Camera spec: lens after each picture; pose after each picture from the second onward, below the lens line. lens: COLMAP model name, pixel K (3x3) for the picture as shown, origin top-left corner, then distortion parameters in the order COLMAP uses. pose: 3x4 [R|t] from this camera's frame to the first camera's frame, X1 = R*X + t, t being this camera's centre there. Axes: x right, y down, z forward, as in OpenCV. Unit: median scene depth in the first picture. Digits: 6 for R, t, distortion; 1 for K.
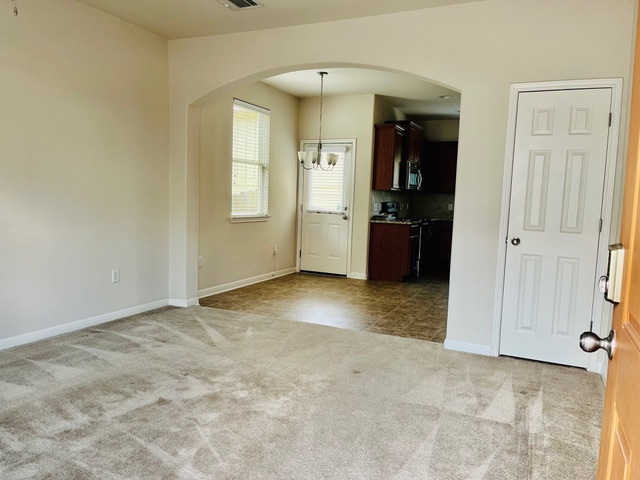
lens RADIAL K [[486.0, 0, 320.0], [0, 486.0, 240.0], [0, 0, 1]] dist [0.091069, -0.117781]
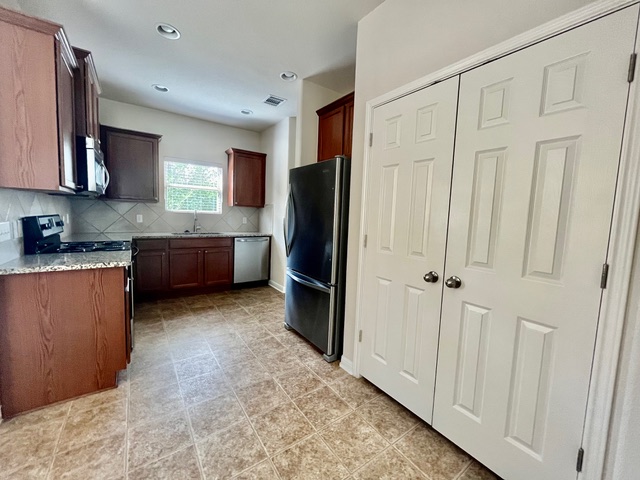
lens RADIAL K [[259.4, 0, 317.8], [0, 259.4, 235.1], [0, 0, 1]] dist [-0.001789, -0.000232]
pose [[0.495970, -0.088081, 0.863861, 0.059949], [0.058894, 0.995963, 0.067738, -0.065648], [-0.866340, 0.017280, 0.499155, 0.689053]]
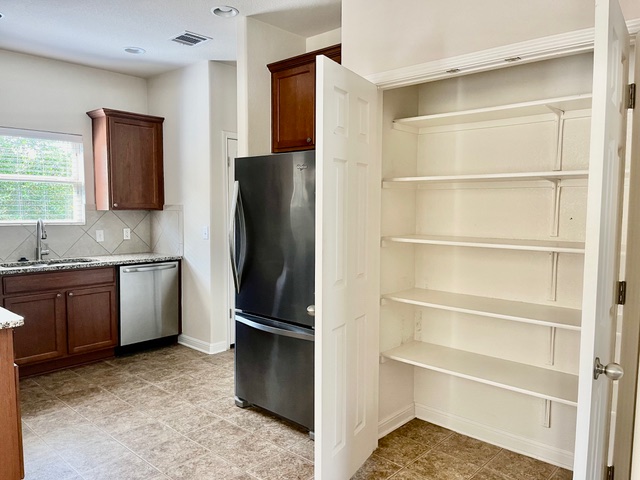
lens RADIAL K [[486.0, 0, 320.0], [0, 486.0, 240.0], [0, 0, 1]] dist [0.091069, -0.117781]
pose [[0.302402, -0.100558, 0.947861, -0.045191], [0.092074, 0.992851, 0.075956, -0.088397], [-0.948723, 0.064305, 0.309499, 0.697671]]
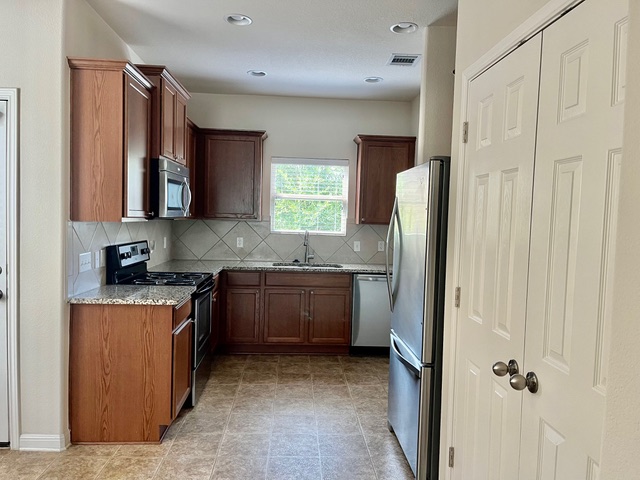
lens RADIAL K [[486.0, 0, 320.0], [0, 486.0, 240.0], [0, 0, 1]] dist [0.091069, -0.117781]
pose [[0.881552, -0.033734, 0.470879, 0.095459], [0.044236, 0.998958, -0.011249, -0.074570], [-0.470009, 0.030746, 0.882126, 0.549567]]
